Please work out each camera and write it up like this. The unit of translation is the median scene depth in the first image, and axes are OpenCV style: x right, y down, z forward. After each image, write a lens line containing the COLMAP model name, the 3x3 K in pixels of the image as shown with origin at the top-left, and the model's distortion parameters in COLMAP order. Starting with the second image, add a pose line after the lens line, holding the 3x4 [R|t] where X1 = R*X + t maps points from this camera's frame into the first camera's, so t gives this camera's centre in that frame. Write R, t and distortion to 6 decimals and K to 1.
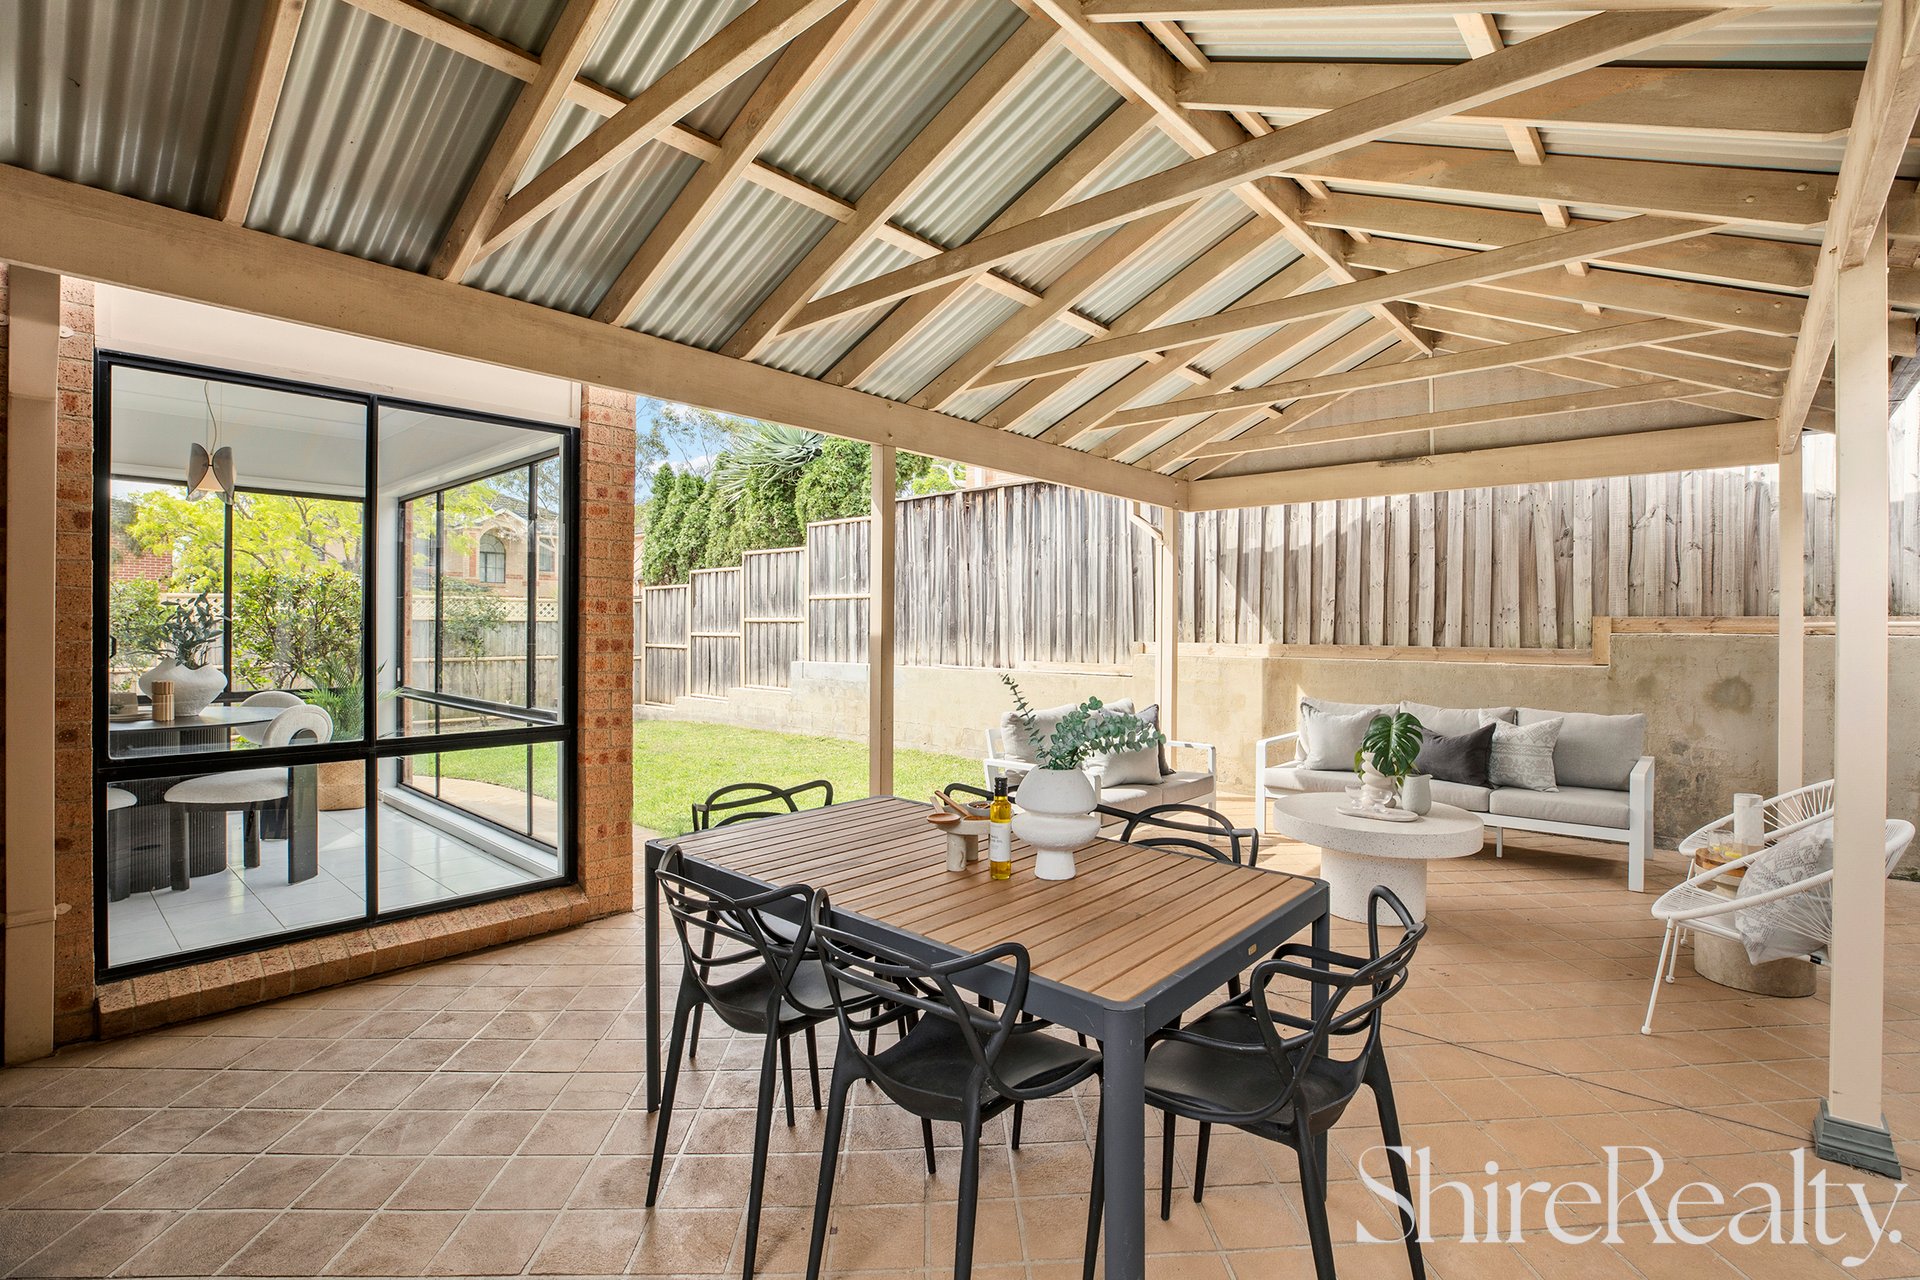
lens RADIAL K [[897.2, 0, 956.4], [0, 897.2, 636.7], [0, 0, 1]] dist [-0.030540, 0.005244]
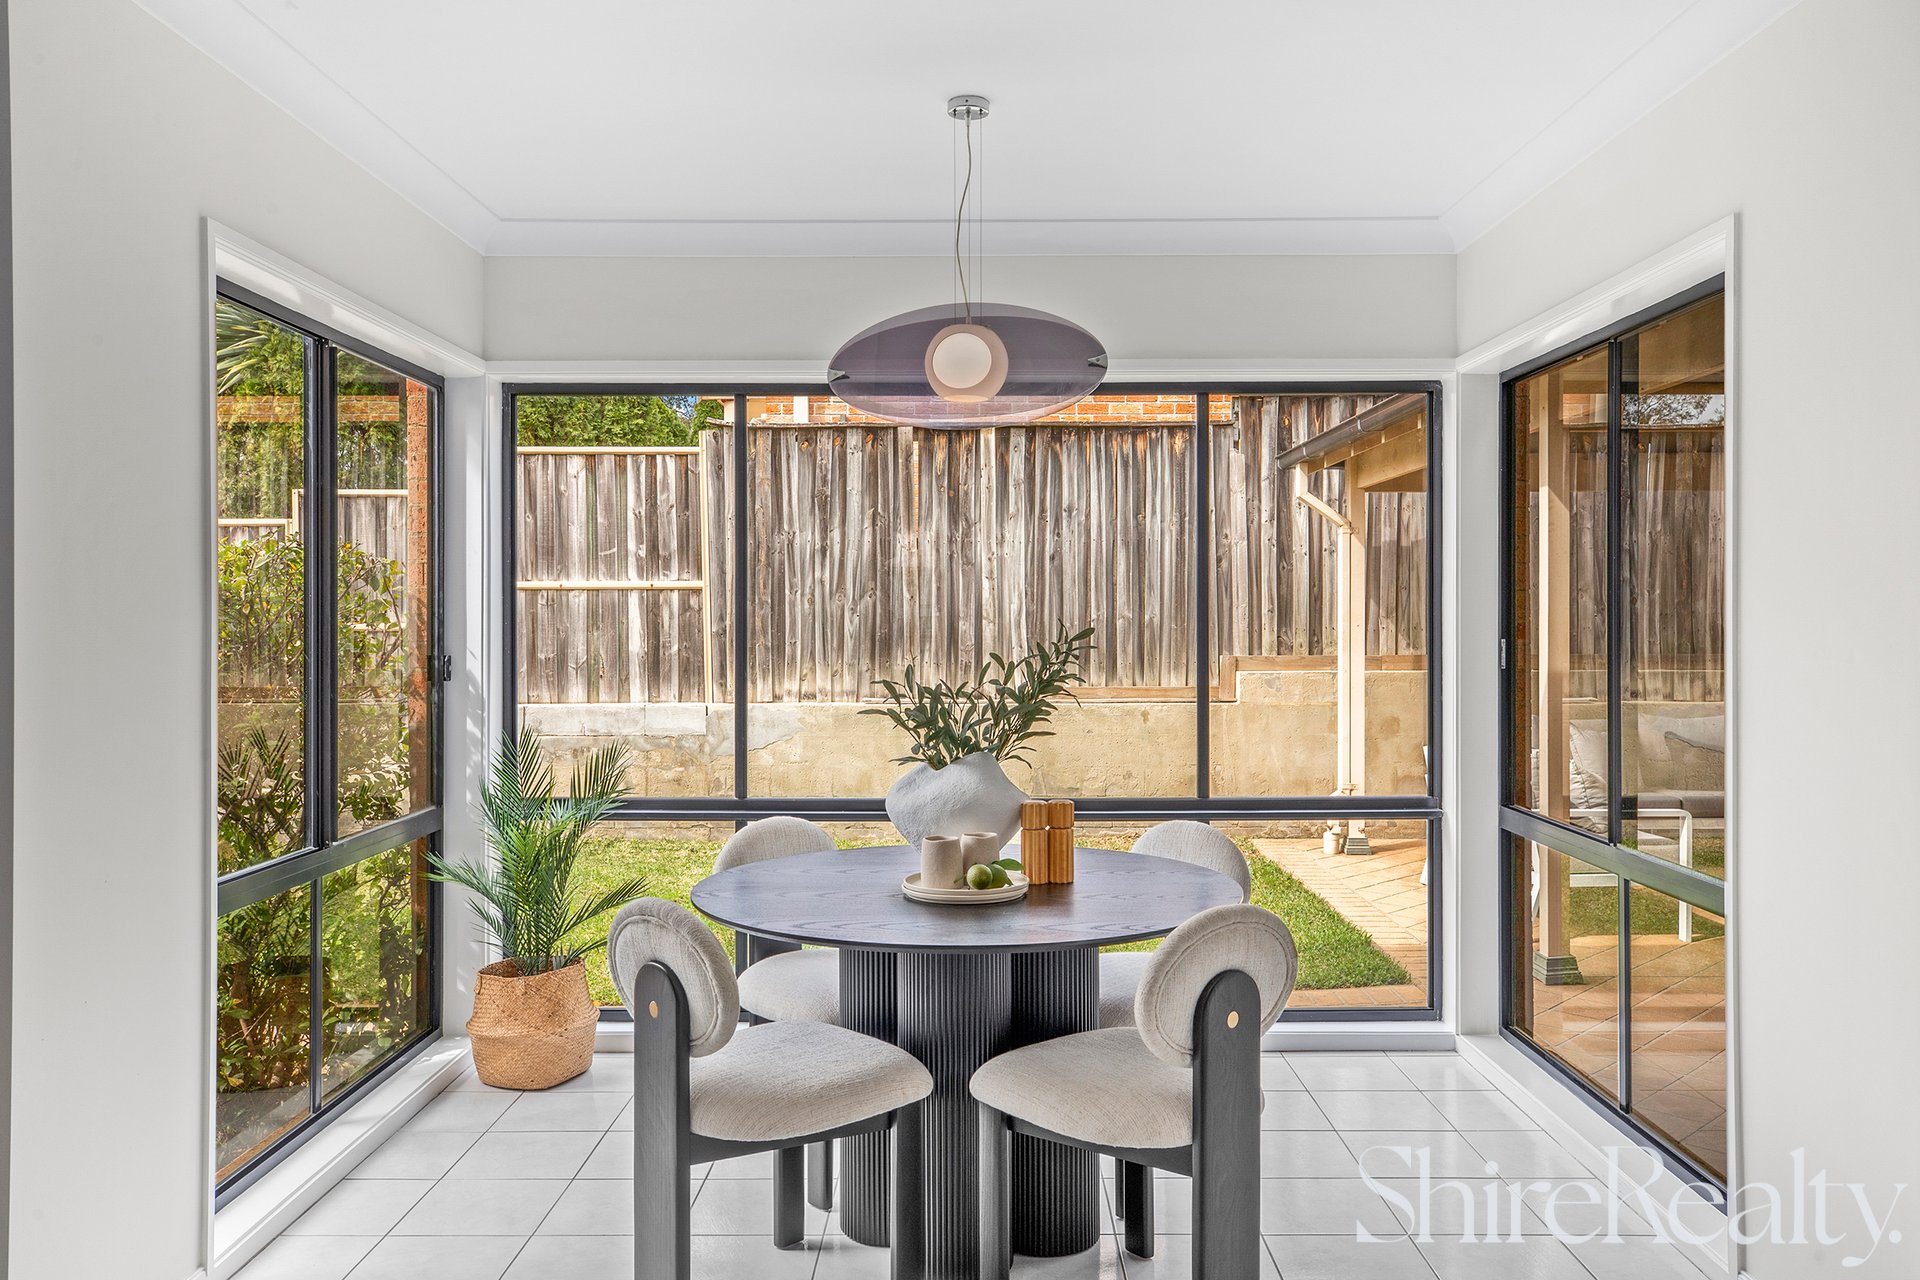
lens RADIAL K [[1465.8, 0, 966.1], [0, 1465.8, 623.1], [0, 0, 1]] dist [0.002177, 0.001247]
pose [[0.743251, -0.007348, 0.668973, -0.648097], [0.012658, 0.999915, -0.003079, -0.017778], [-0.668893, 0.010756, 0.743281, 0.195368]]
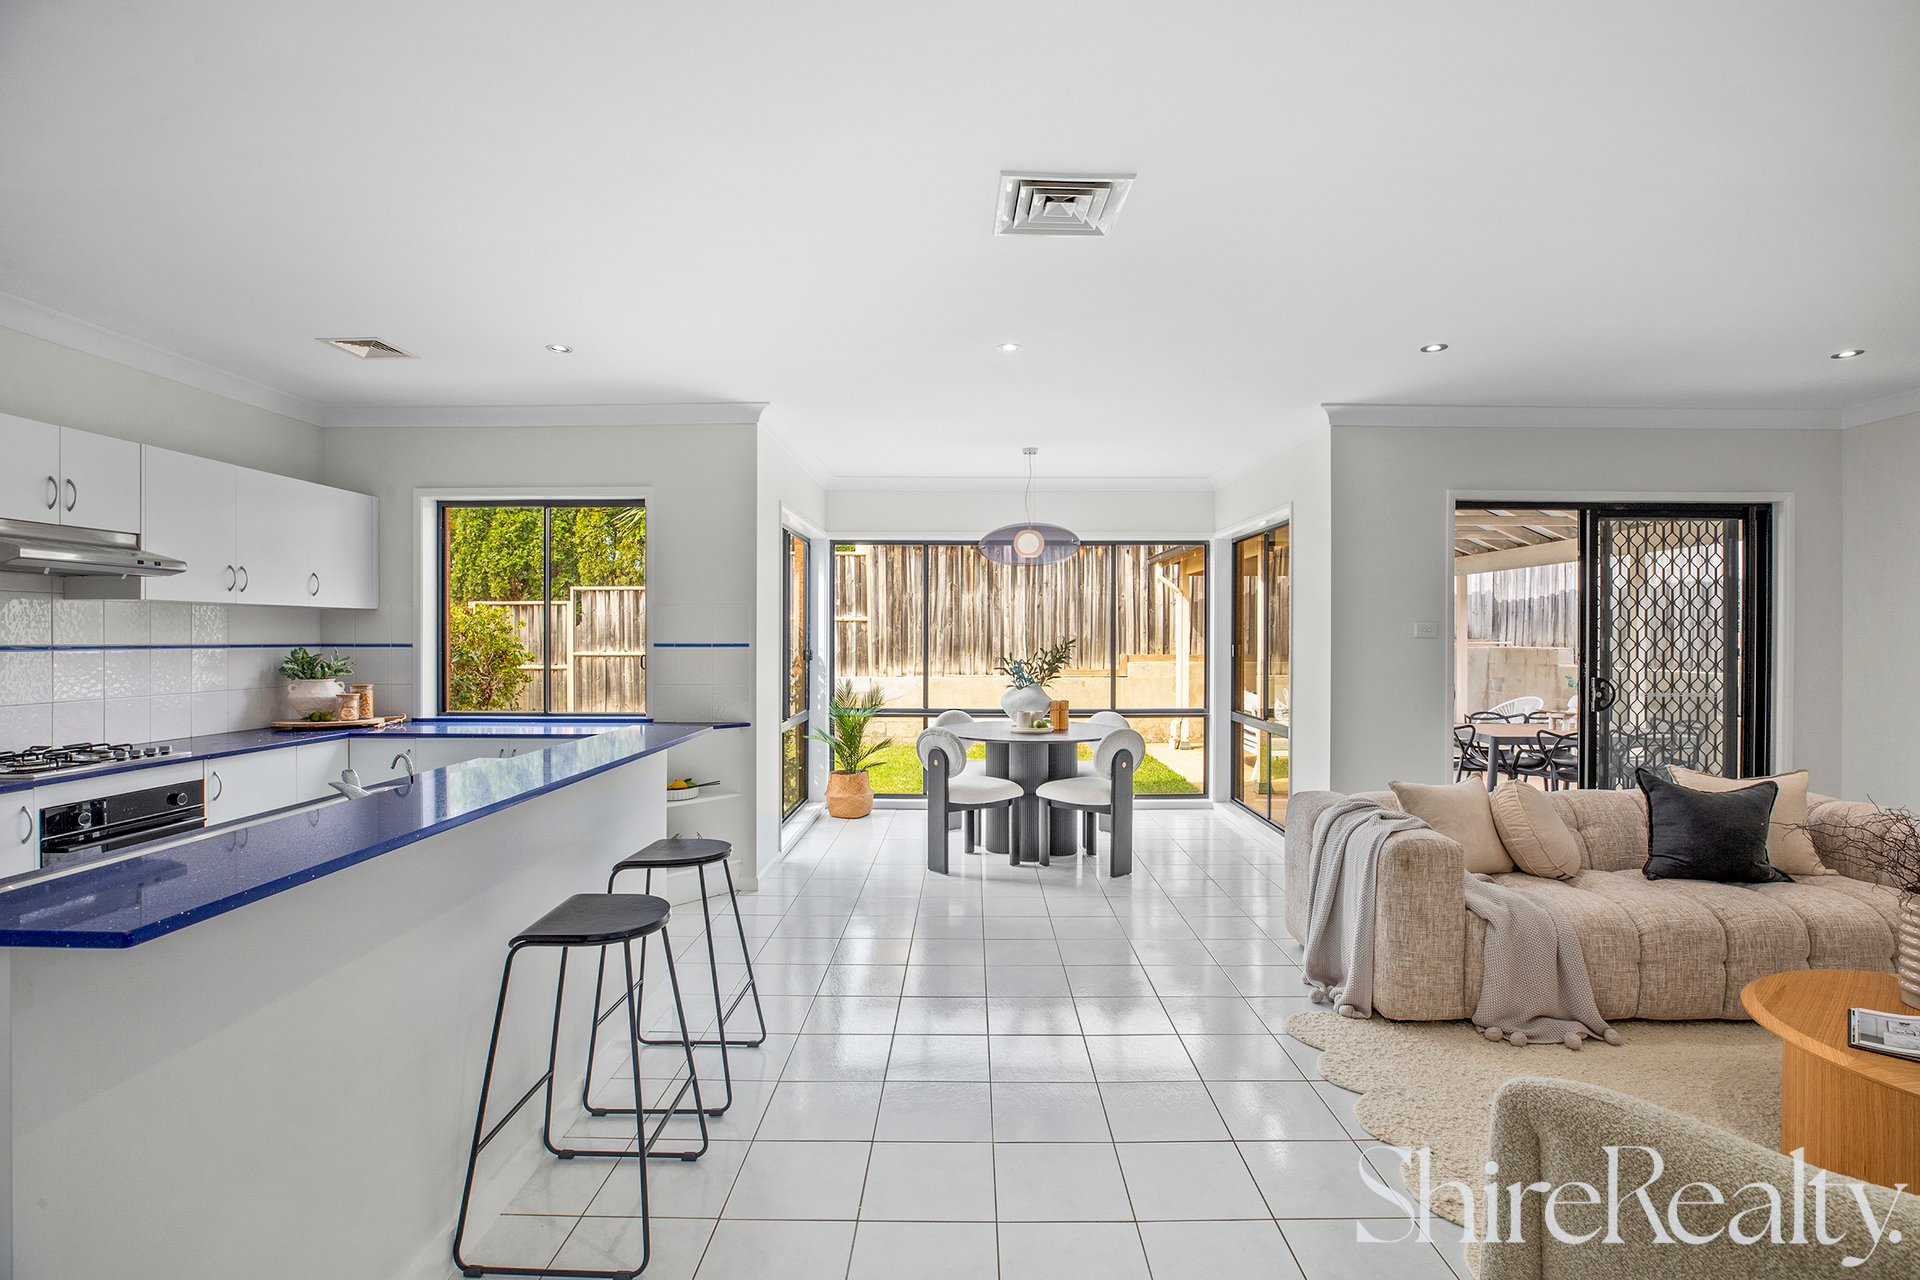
lens RADIAL K [[897.2, 0, 959.0], [0, 897.2, 641.3], [0, 0, 1]] dist [-0.030540, 0.005244]
pose [[0.747455, -0.006842, 0.664277, -0.855737], [0.009276, 0.999957, -0.000138, -0.016774], [-0.664248, 0.006265, 0.747486, 0.032351]]
